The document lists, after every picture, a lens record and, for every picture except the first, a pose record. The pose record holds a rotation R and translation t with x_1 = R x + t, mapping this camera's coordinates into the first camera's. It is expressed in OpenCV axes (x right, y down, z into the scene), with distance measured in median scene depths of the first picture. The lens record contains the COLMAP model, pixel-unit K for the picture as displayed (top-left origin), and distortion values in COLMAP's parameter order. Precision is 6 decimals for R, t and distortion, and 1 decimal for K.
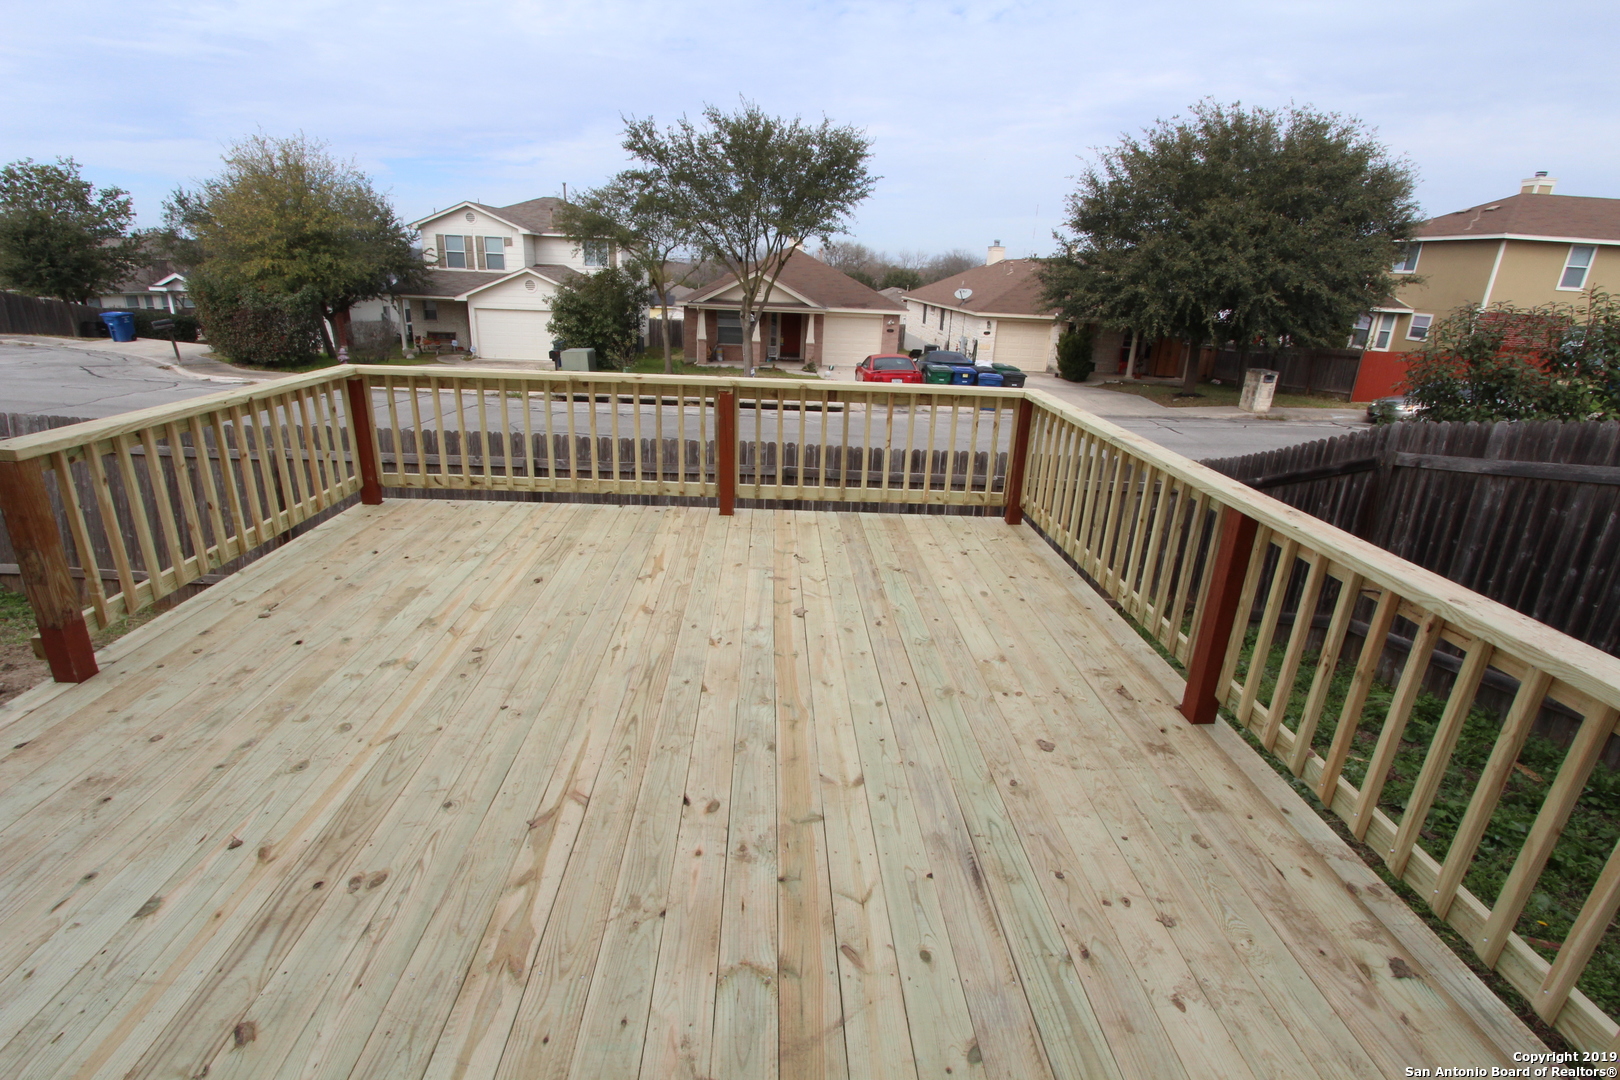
lens RADIAL K [[756.9, 0, 810.1], [0, 756.9, 536.3], [0, 0, 1]] dist [-0.024963, 0.005599]
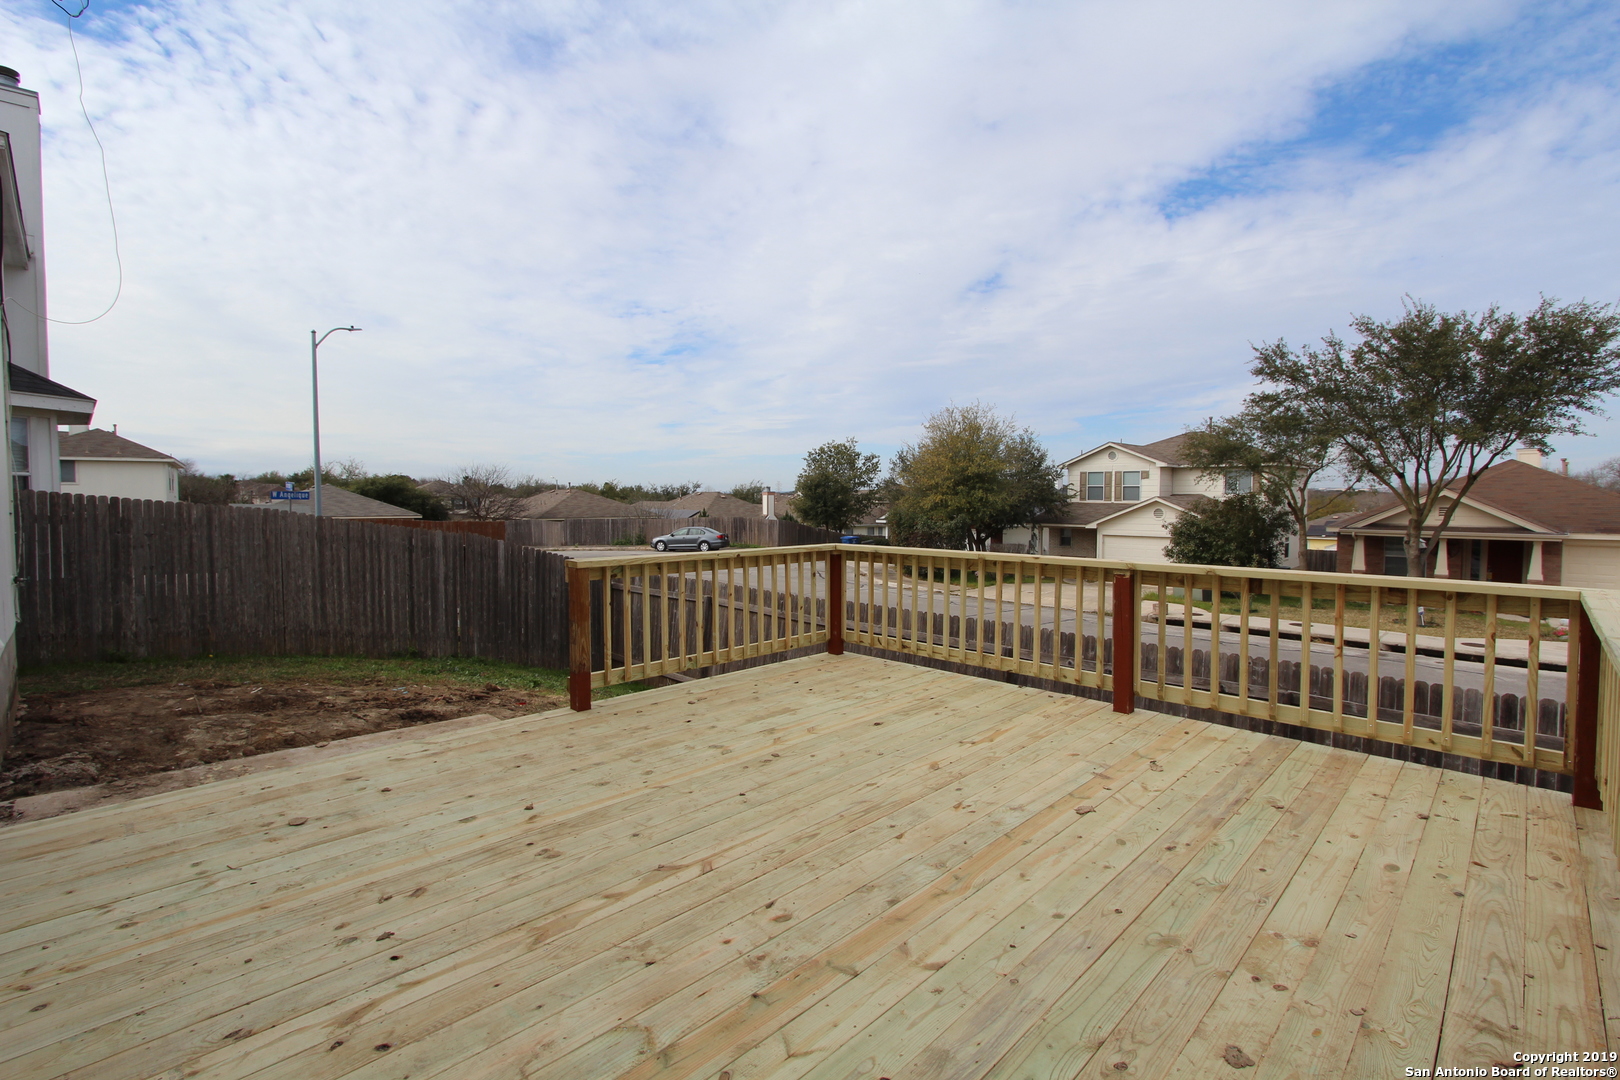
lens RADIAL K [[756.9, 0, 810.1], [0, 756.9, 536.3], [0, 0, 1]] dist [-0.024963, 0.005599]
pose [[0.676714, -0.004098, -0.736235, 0.204684], [-0.217286, 0.954332, -0.205030, 0.024307], [0.703453, 0.298720, 0.644919, 0.077996]]
